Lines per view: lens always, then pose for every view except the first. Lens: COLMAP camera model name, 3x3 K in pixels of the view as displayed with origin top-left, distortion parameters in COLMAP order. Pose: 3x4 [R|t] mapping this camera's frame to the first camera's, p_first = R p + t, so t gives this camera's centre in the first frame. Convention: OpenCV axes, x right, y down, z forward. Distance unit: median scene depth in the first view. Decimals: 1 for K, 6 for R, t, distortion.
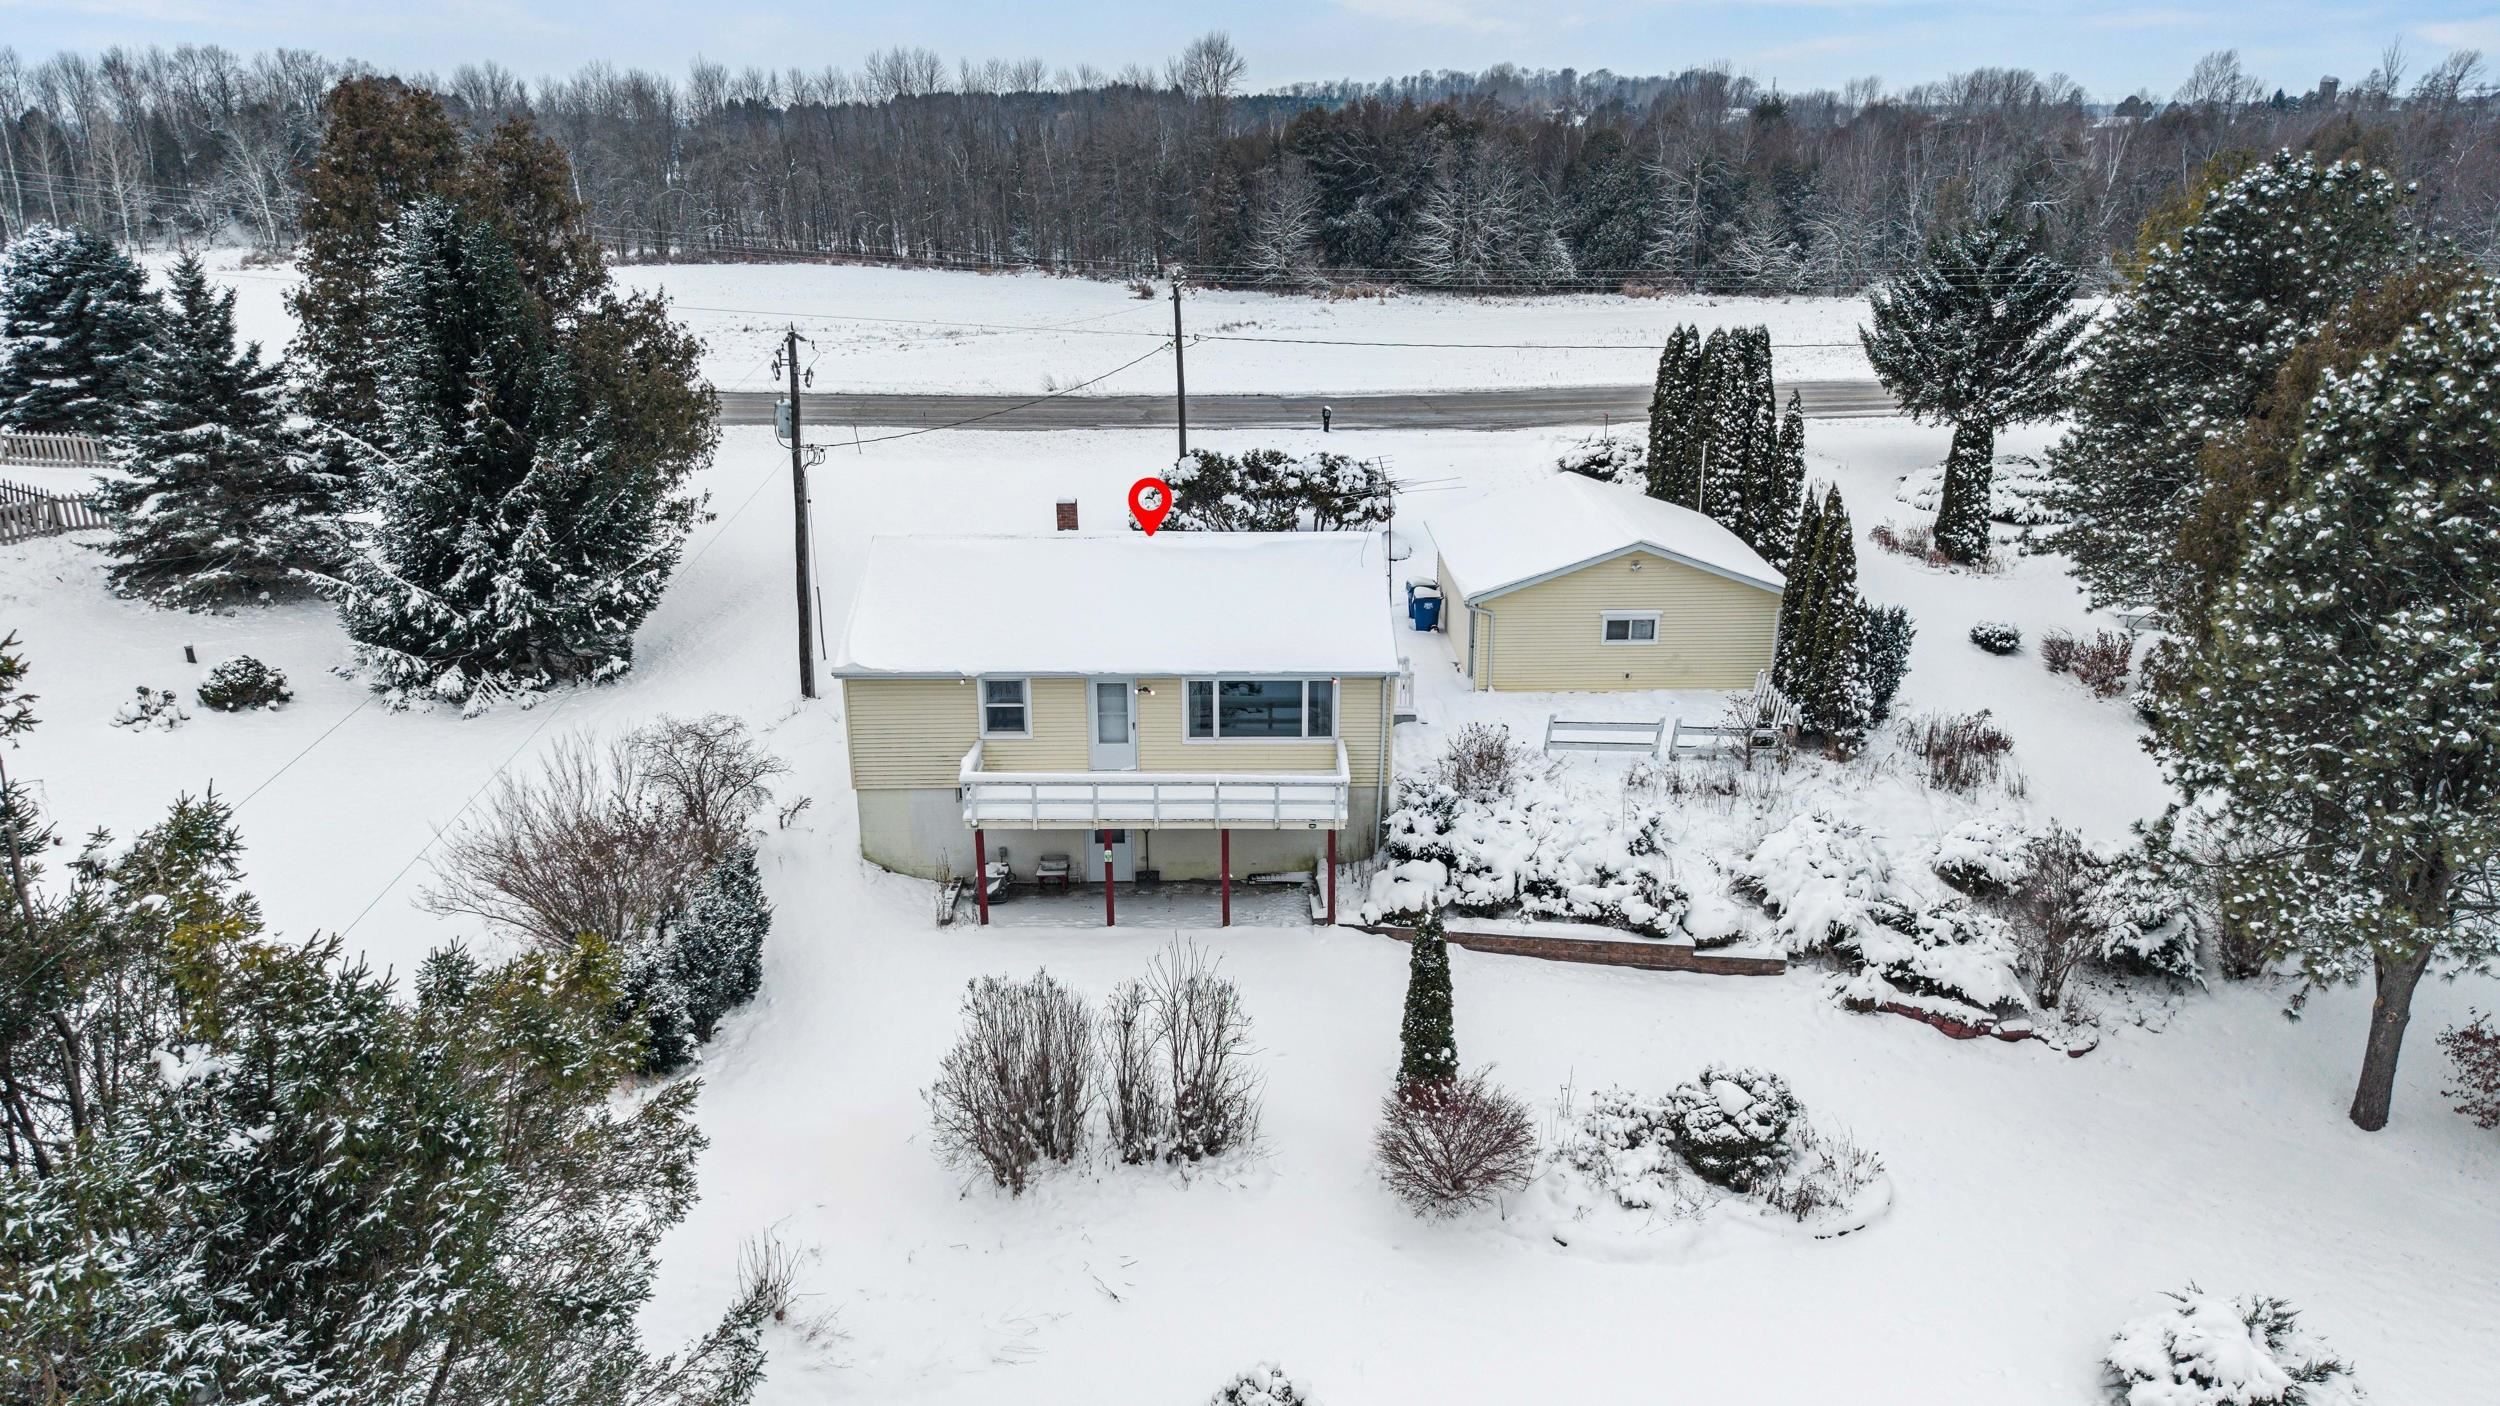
lens RADIAL K [[1653.5, 0, 1241.2], [0, 1653.5, 714.9], [0, 0, 1]] dist [0.052553, -0.072673]
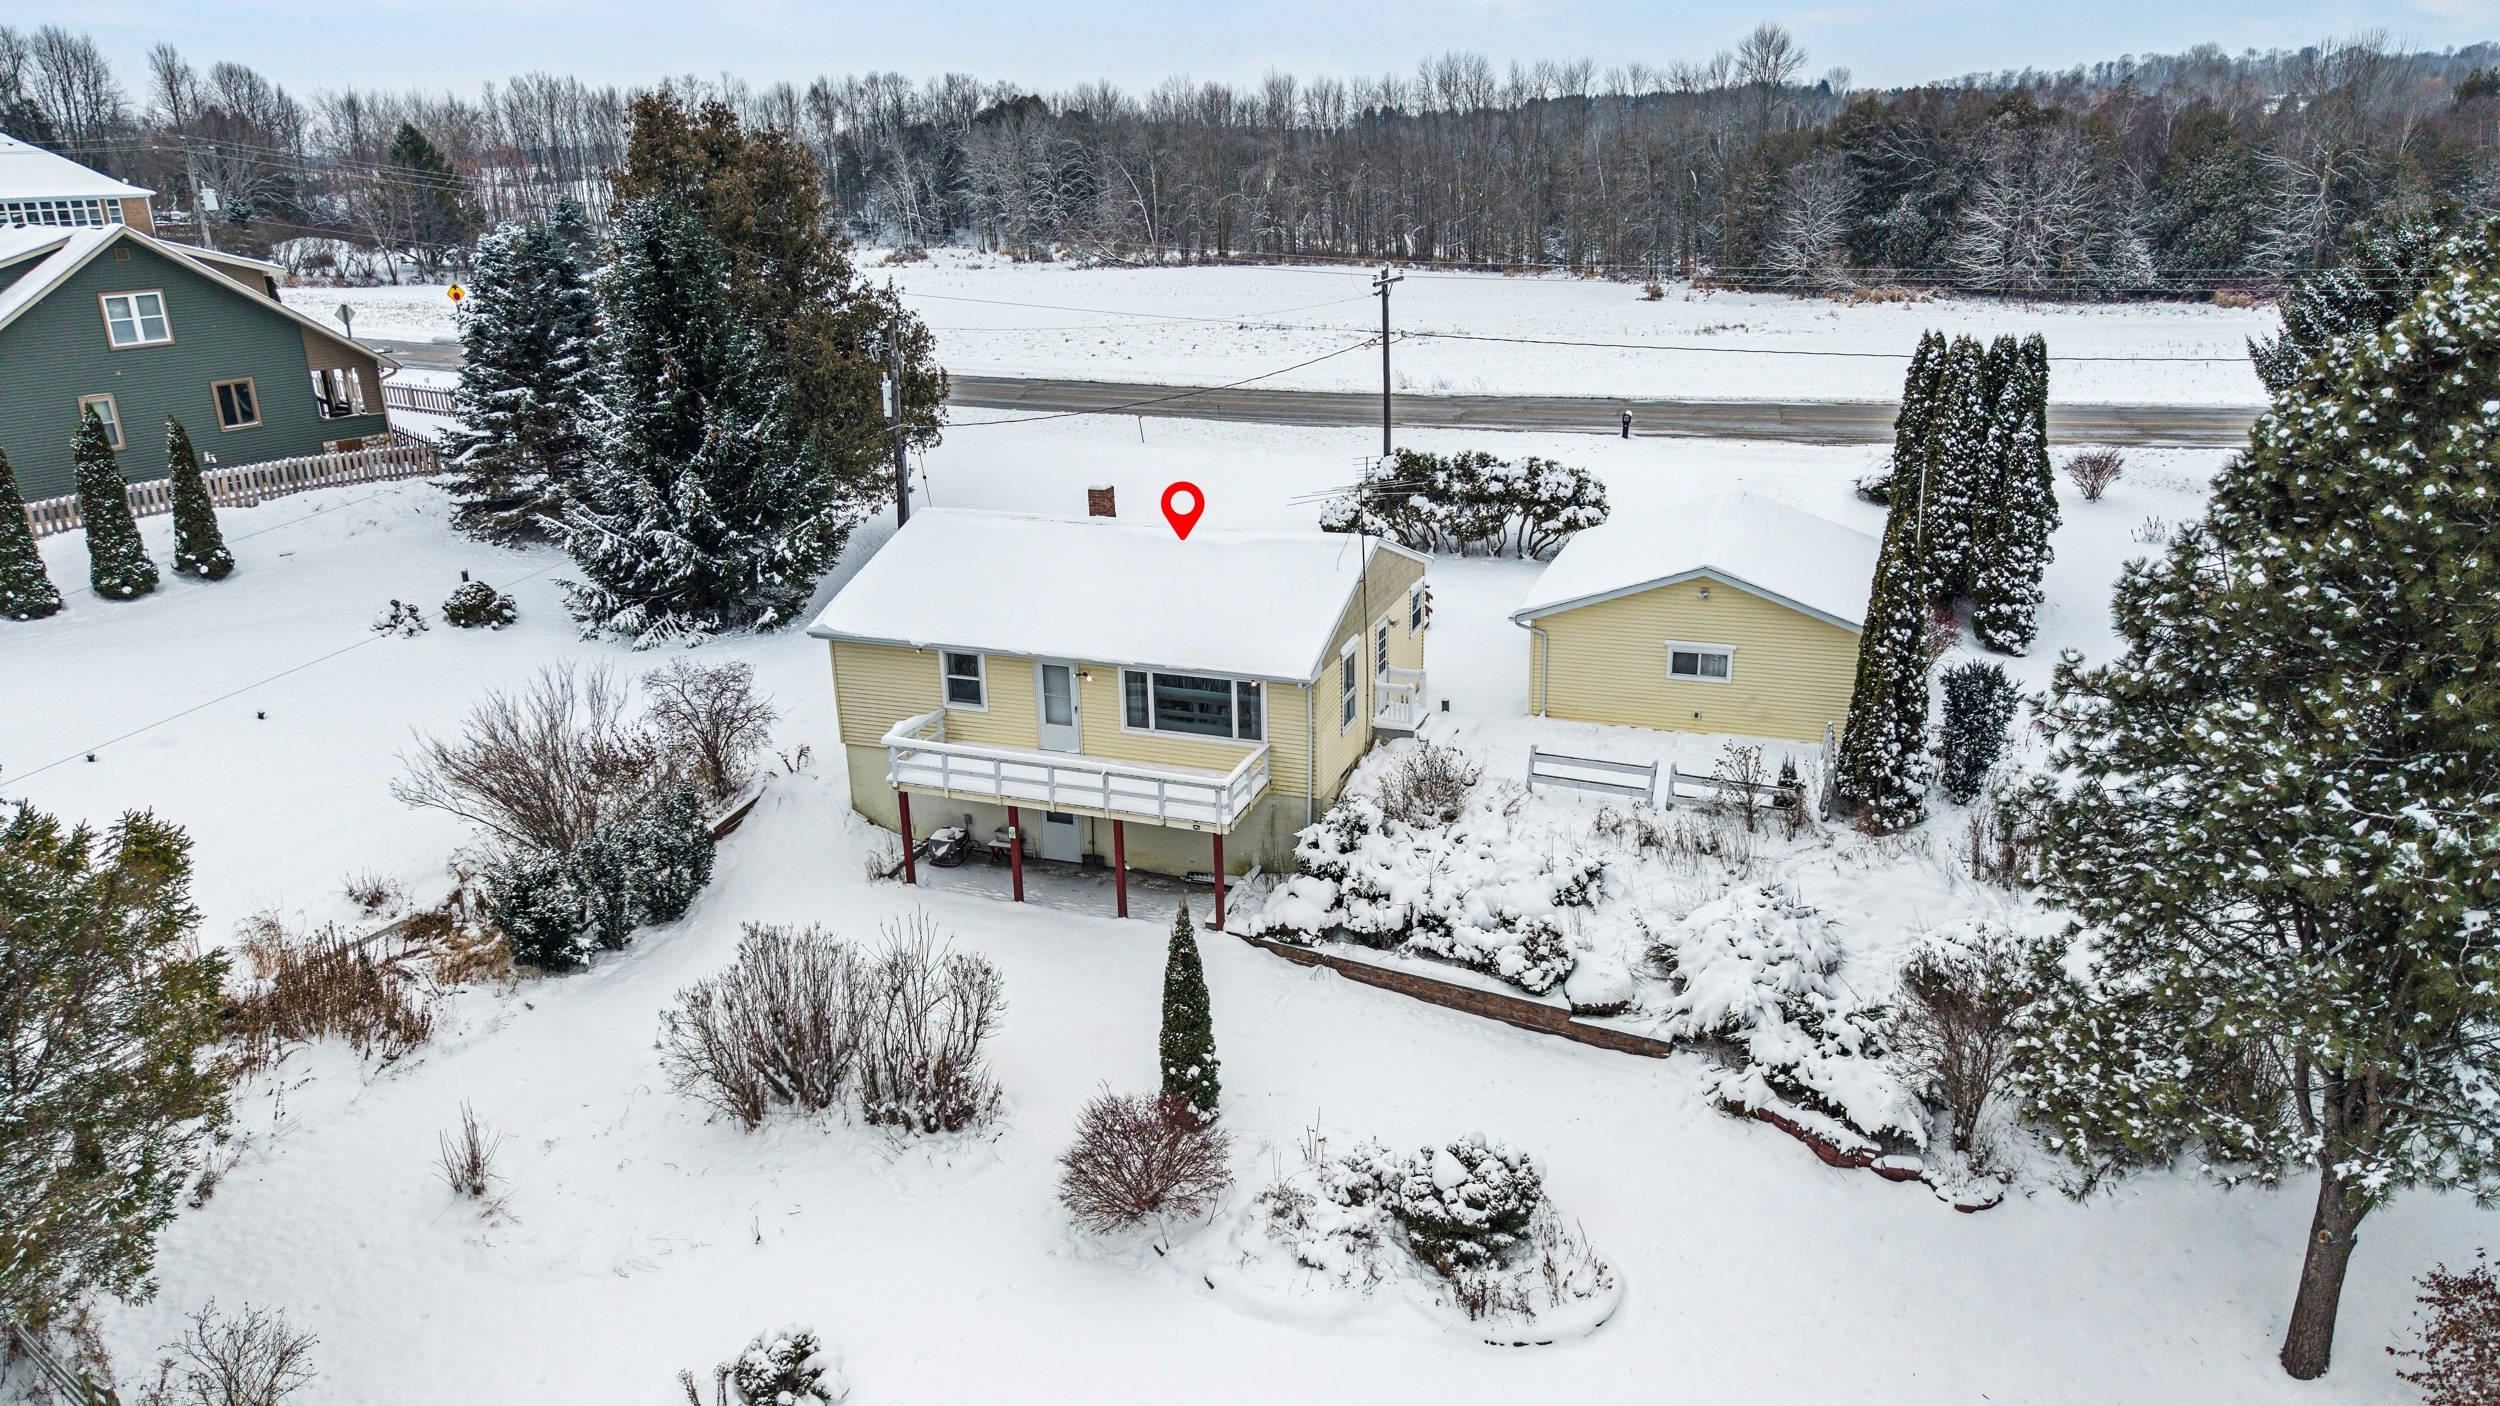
lens RADIAL K [[1656.2, 0, 1227.0], [0, 1656.2, 702.2], [0, 0, 1]] dist [0.025987, -0.029764]
pose [[0.934322, 0.097033, -0.342968, 0.313193], [-0.099960, 0.994949, 0.009179, -0.013798], [0.342127, 0.025707, 0.939302, 0.068644]]
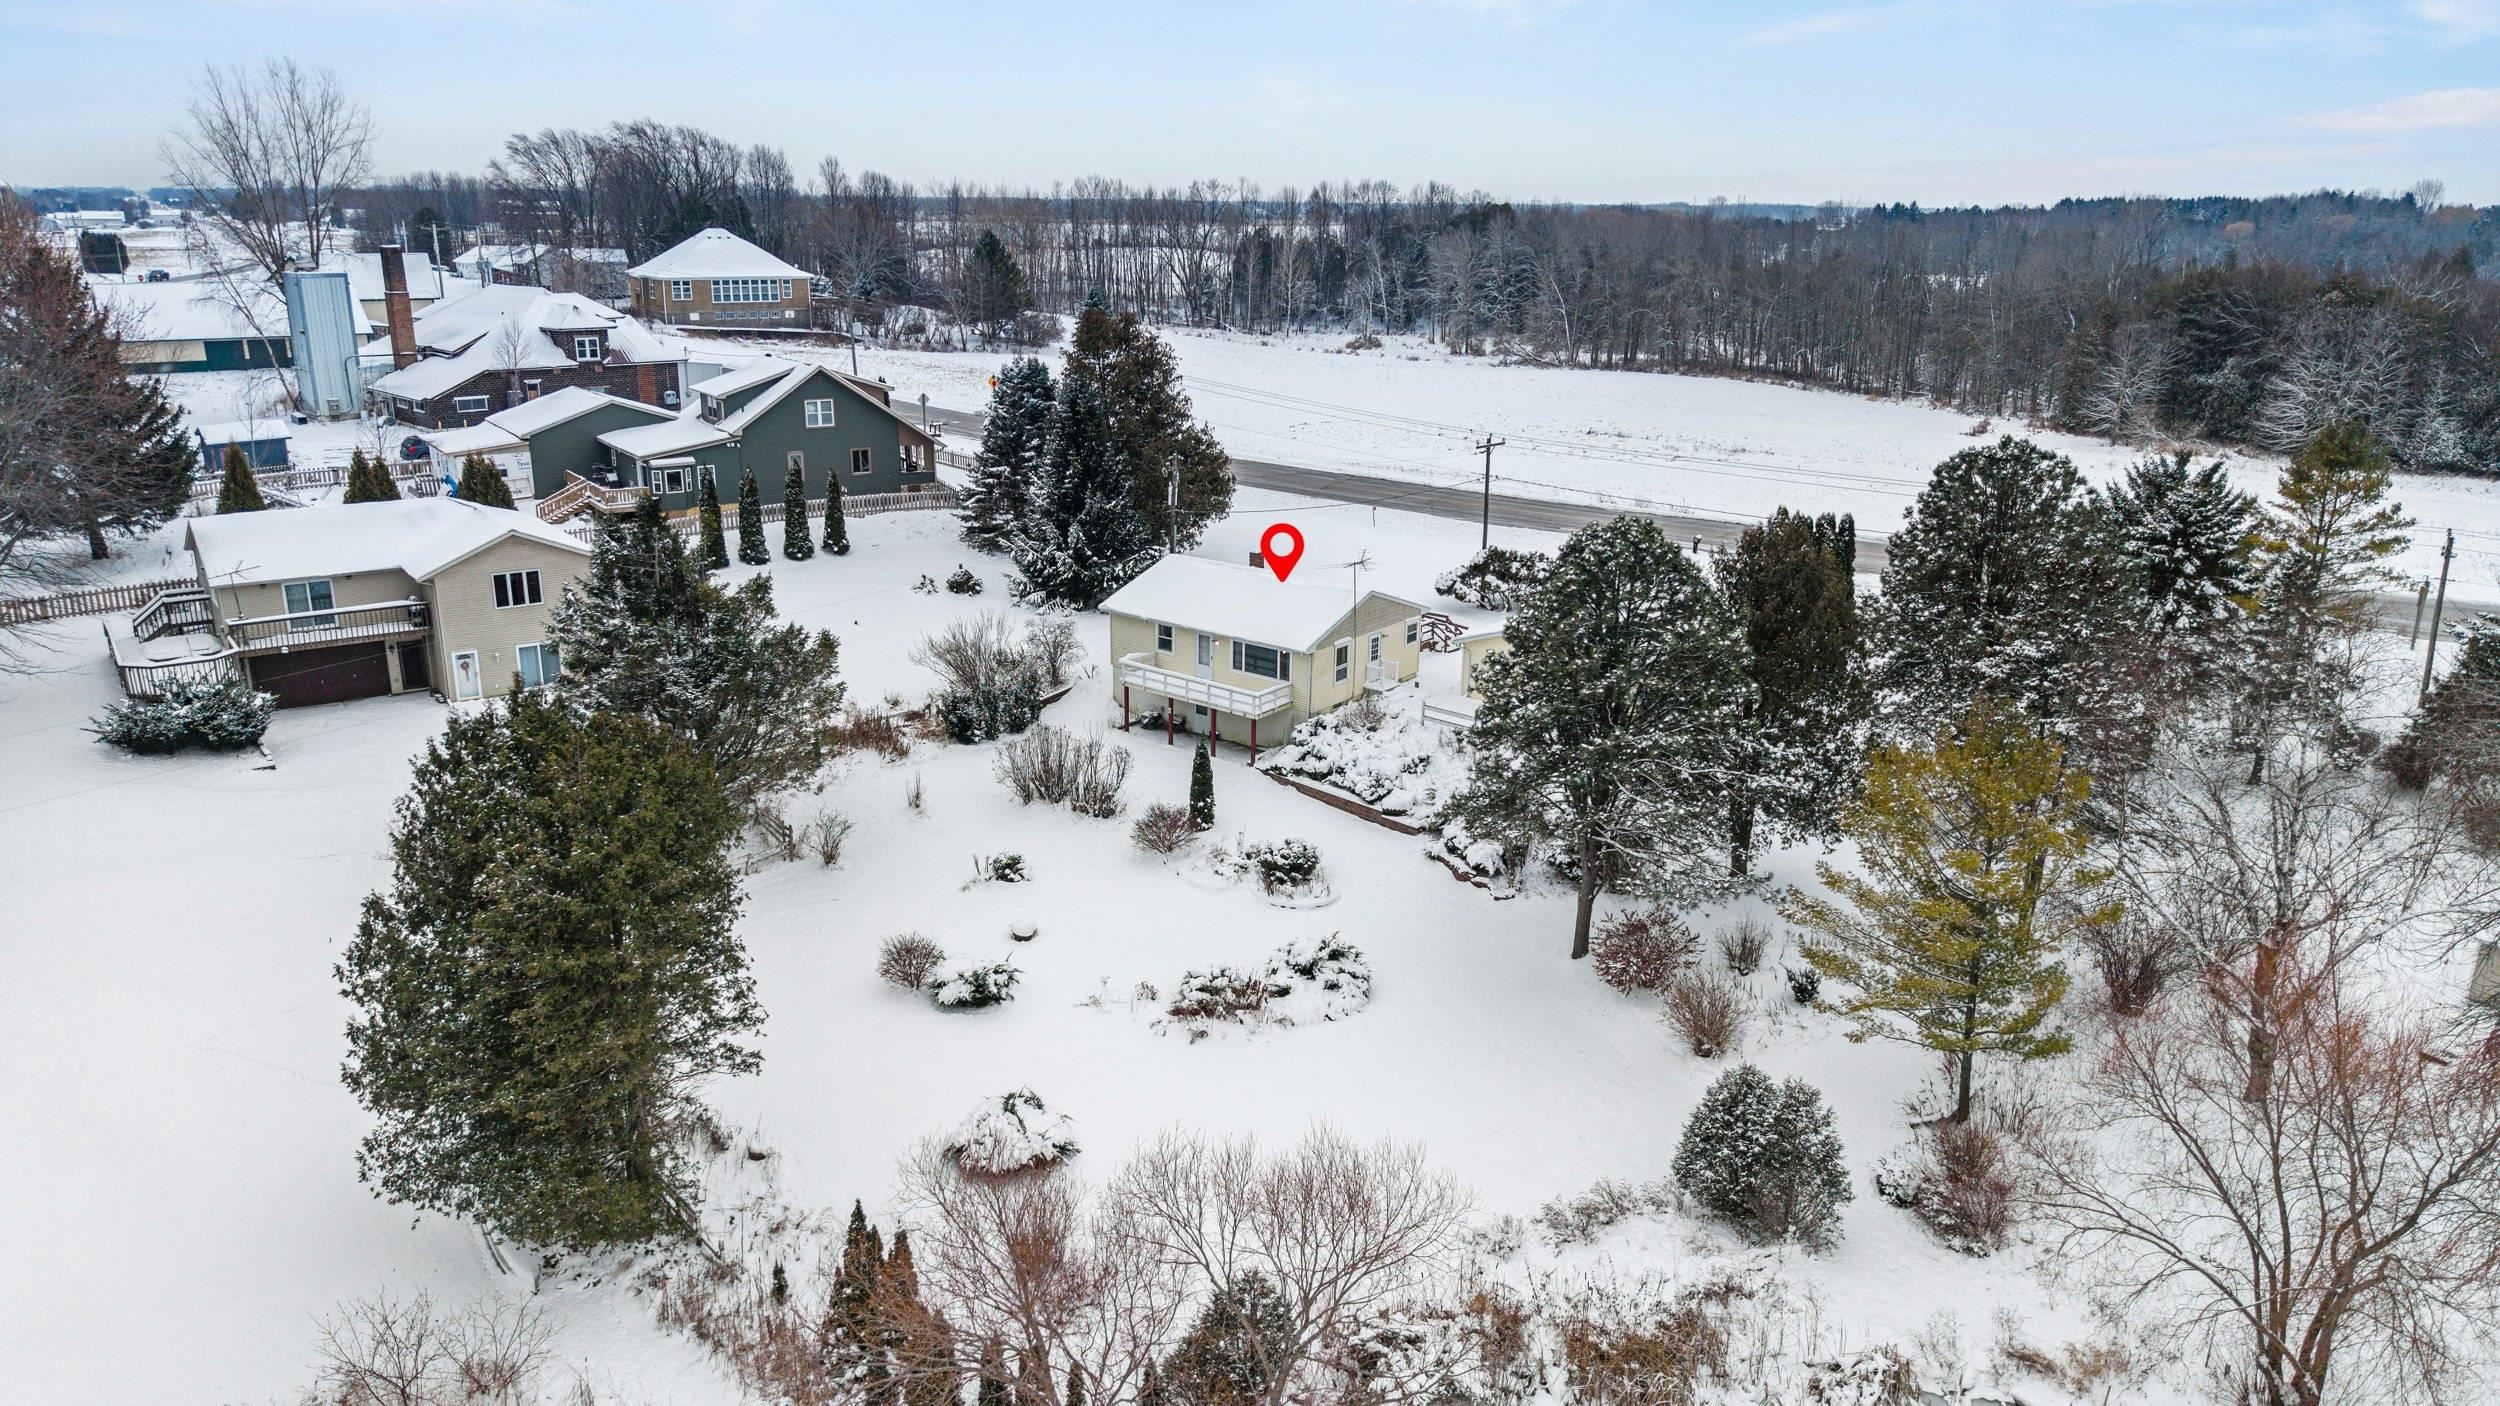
lens RADIAL K [[1572.5, 0, 1250.0], [0, 1572.5, 703.0], [0, 0, 1]] dist [0.066185, -0.062799]
pose [[0.795414, 0.196617, -0.573287, 0.955143], [-0.223217, 0.974461, 0.024500, 0.002070], [0.563463, 0.108480, 0.818988, -0.504732]]
